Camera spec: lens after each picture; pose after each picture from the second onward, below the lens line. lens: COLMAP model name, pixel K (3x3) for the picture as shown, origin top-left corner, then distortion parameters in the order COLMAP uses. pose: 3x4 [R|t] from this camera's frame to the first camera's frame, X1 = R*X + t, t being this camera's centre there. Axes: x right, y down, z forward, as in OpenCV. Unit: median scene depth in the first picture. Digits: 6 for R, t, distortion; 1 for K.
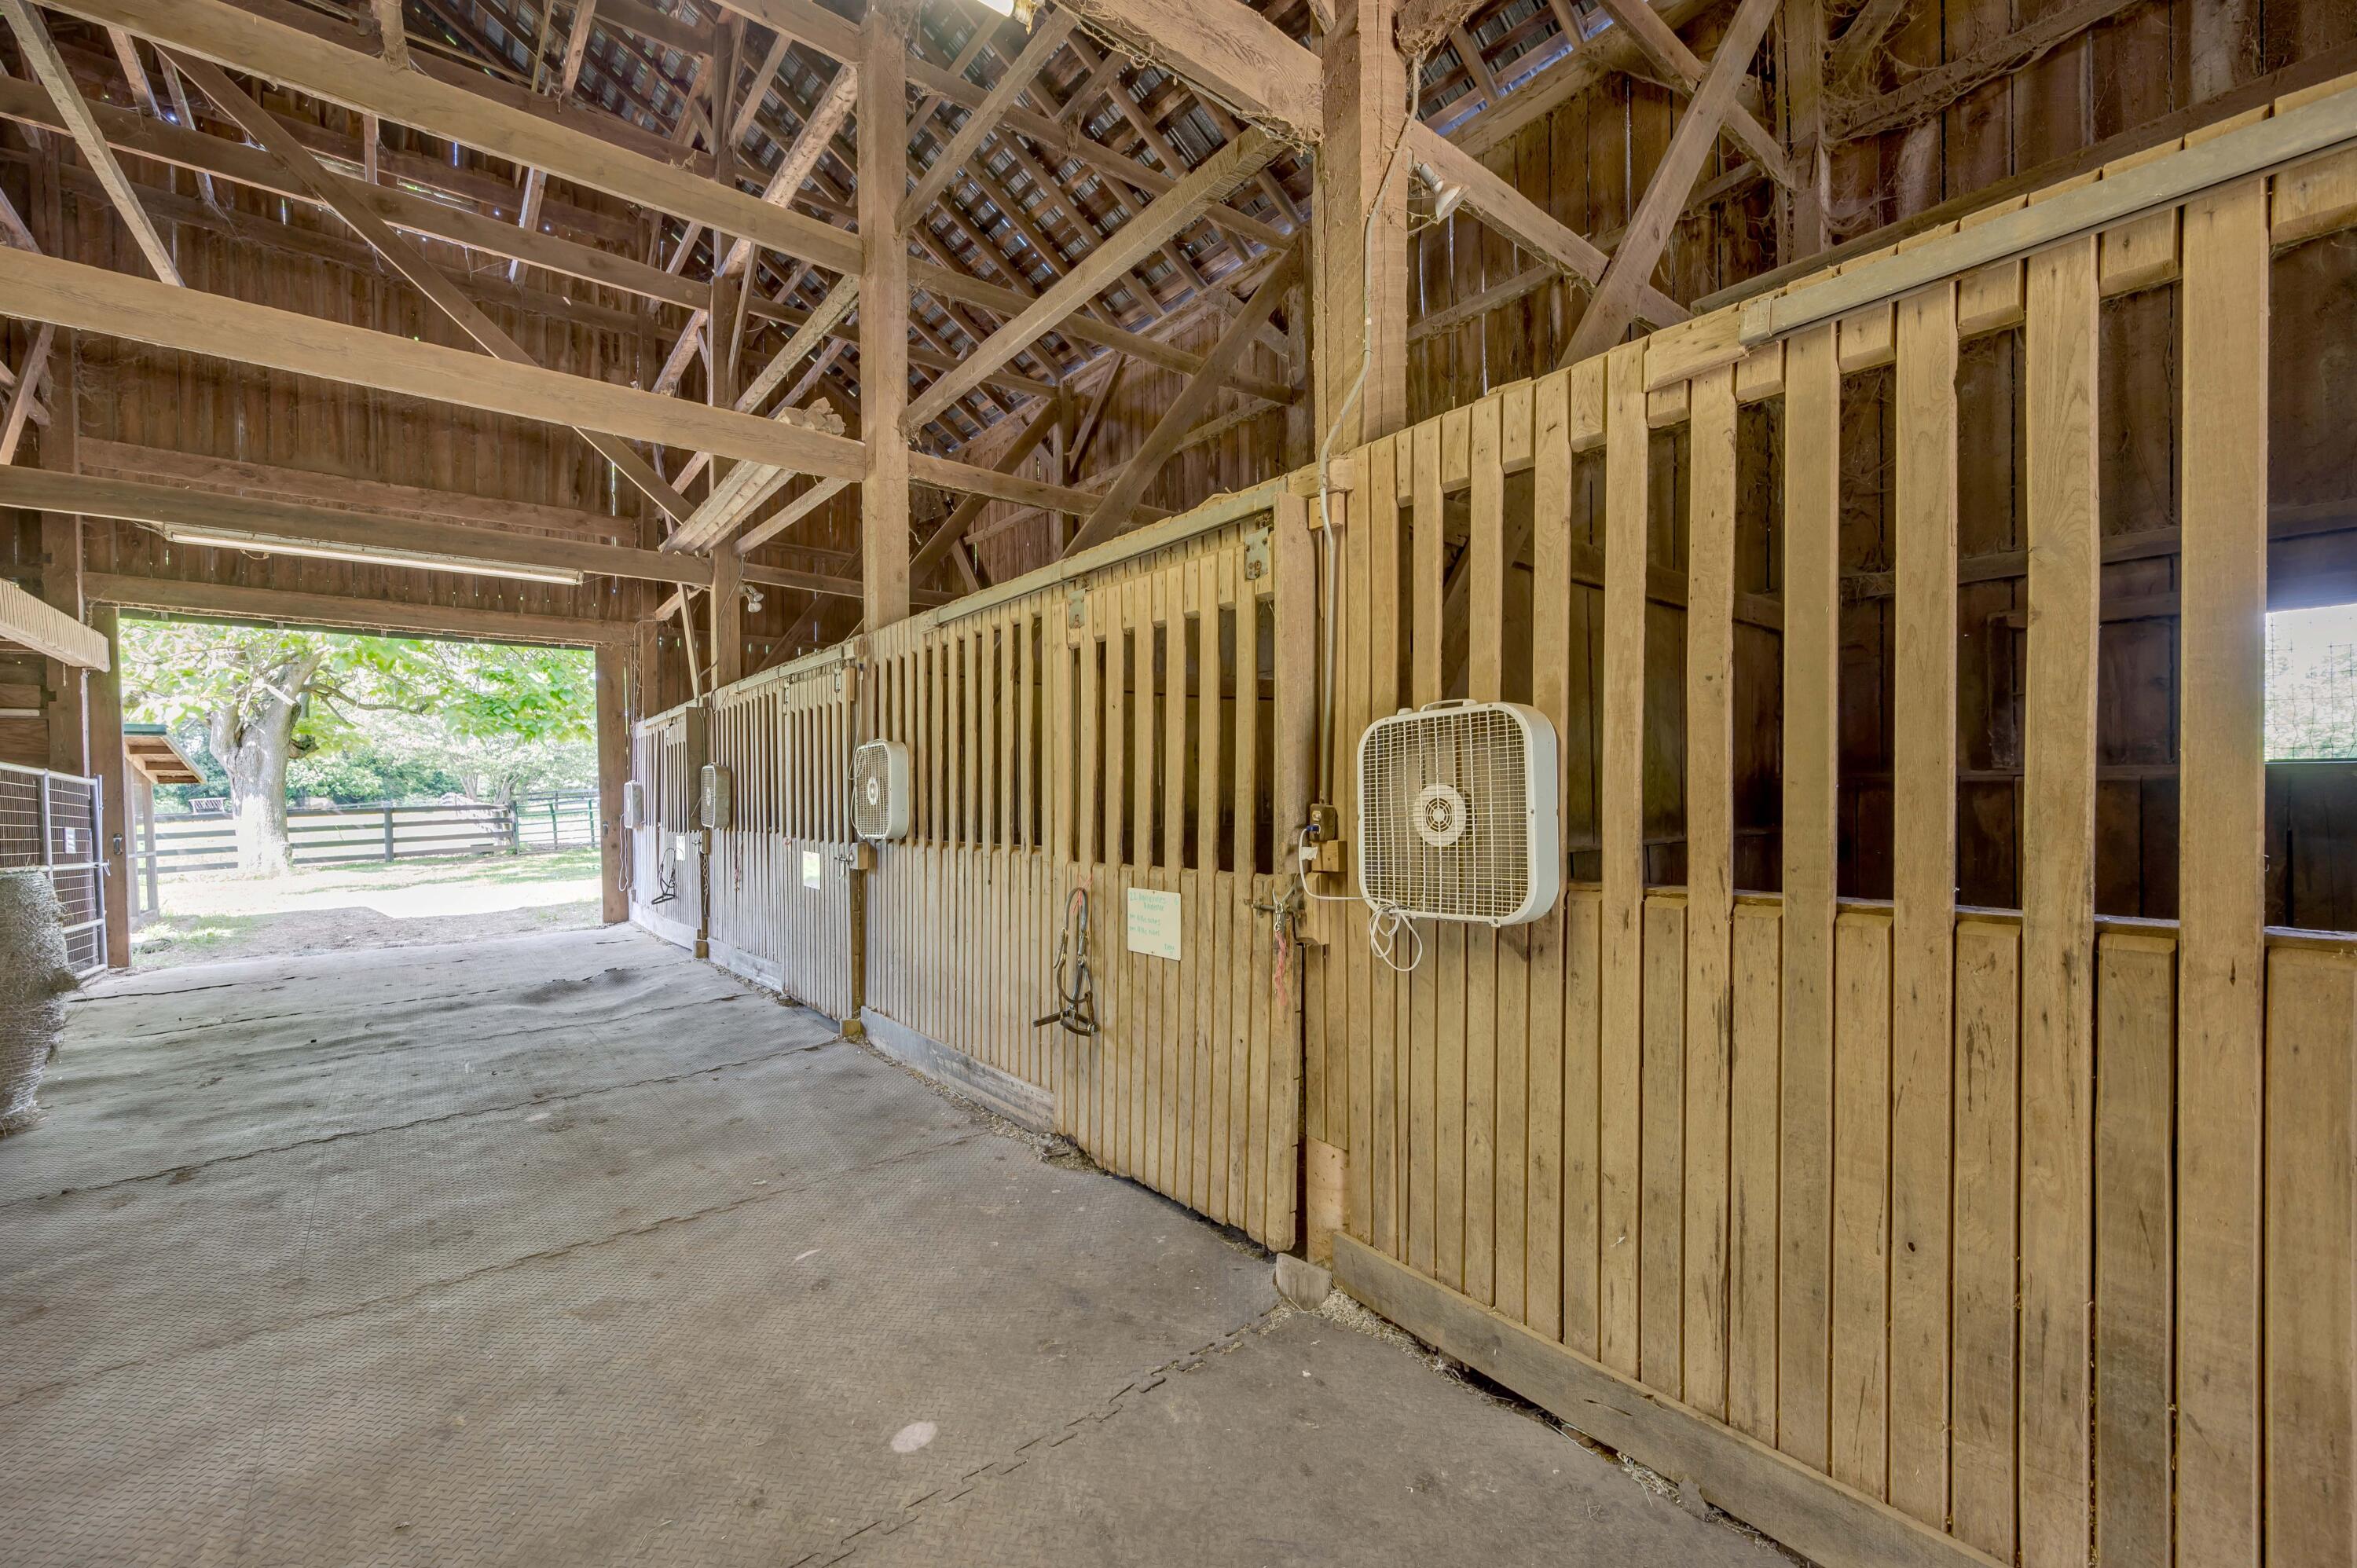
lens RADIAL K [[947.4, 0, 1177.0], [0, 947.4, 815.2], [0, 0, 1]] dist [-0.002365, -0.000170]
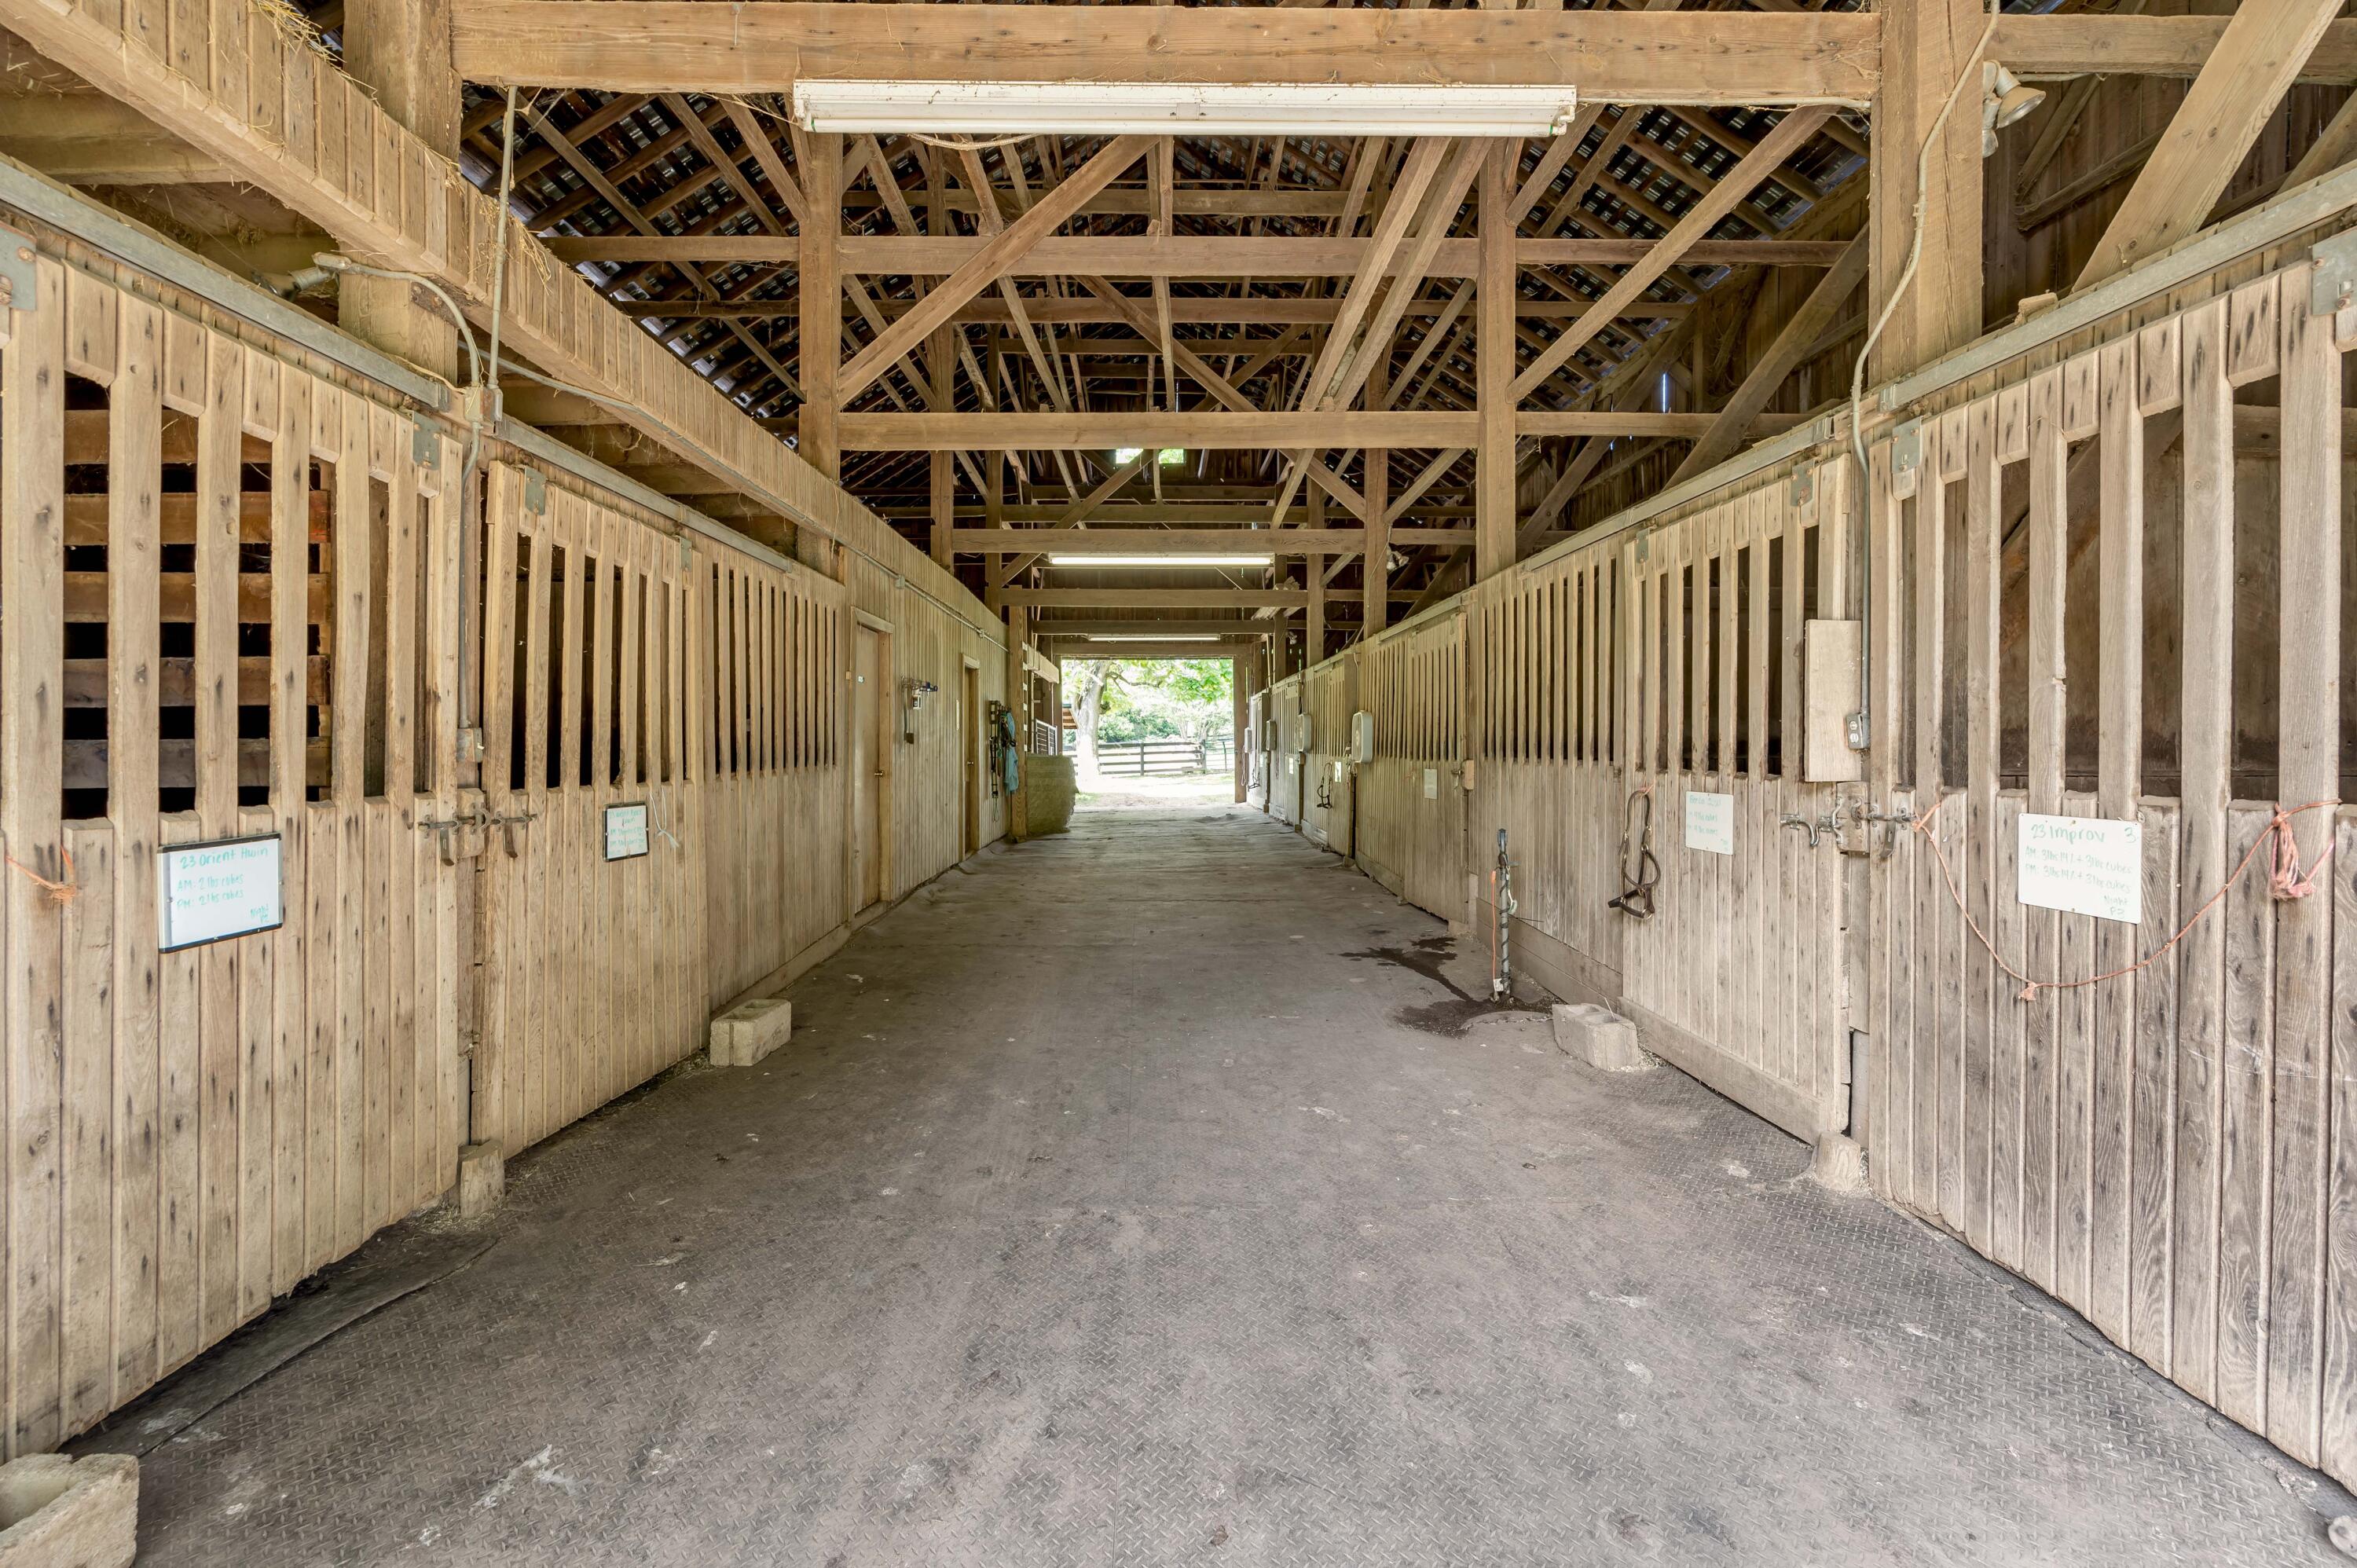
lens RADIAL K [[949.1, 0, 1181.4], [0, 949.1, 771.1], [0, 0, 1]] dist [-0.002336, -0.000292]
pose [[0.799430, 0.022382, -0.600342, 0.261682], [-0.013616, 0.999724, 0.019141, 0.009269], [0.600605, -0.007128, 0.799514, -0.341102]]
